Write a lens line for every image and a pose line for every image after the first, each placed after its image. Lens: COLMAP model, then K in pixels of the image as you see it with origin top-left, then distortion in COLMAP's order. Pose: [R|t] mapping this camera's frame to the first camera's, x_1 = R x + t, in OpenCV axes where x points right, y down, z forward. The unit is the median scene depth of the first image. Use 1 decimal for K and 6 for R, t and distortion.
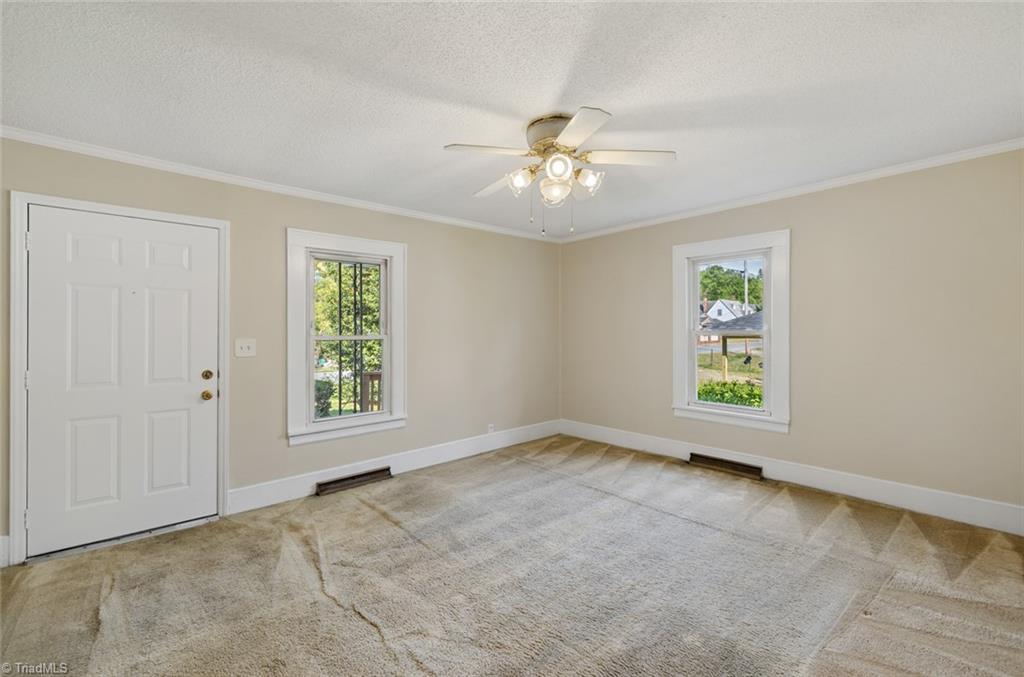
lens RADIAL K [[433.4, 0, 501.9], [0, 433.4, 331.4], [0, 0, 1]] dist [0.001591, -0.000185]
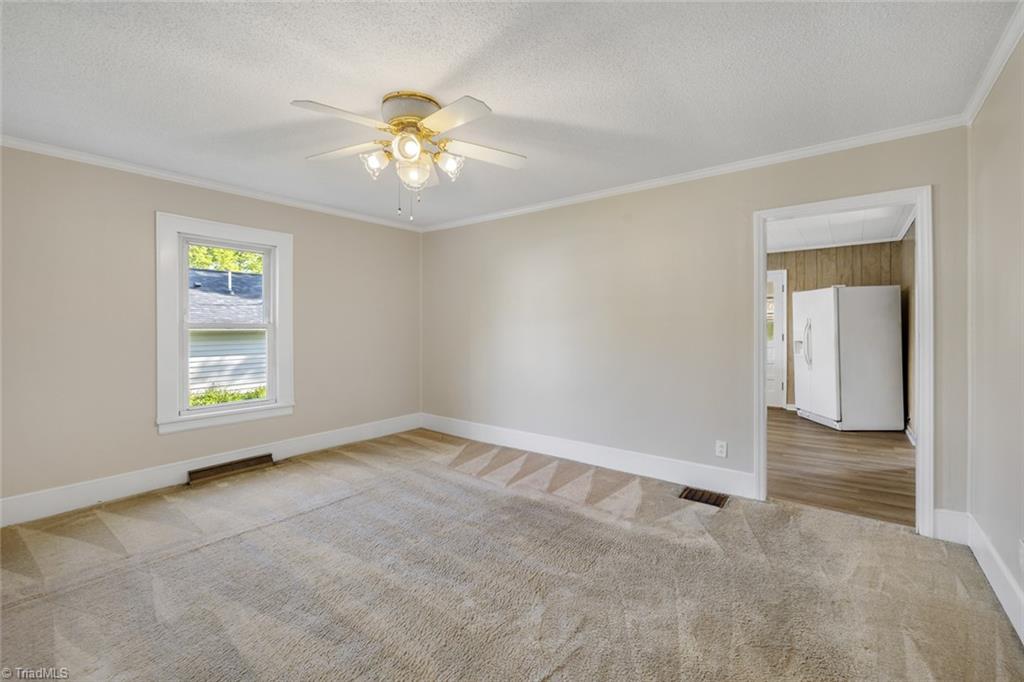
lens RADIAL K [[433.4, 0, 515.4], [0, 433.4, 326.9], [0, 0, 1]] dist [0.001591, -0.000185]
pose [[-0.181568, 0.003365, 0.983373, -0.535793], [0.000129, 0.999994, -0.003398, 0.009535], [-0.983378, -0.000490, -0.181568, 0.595856]]
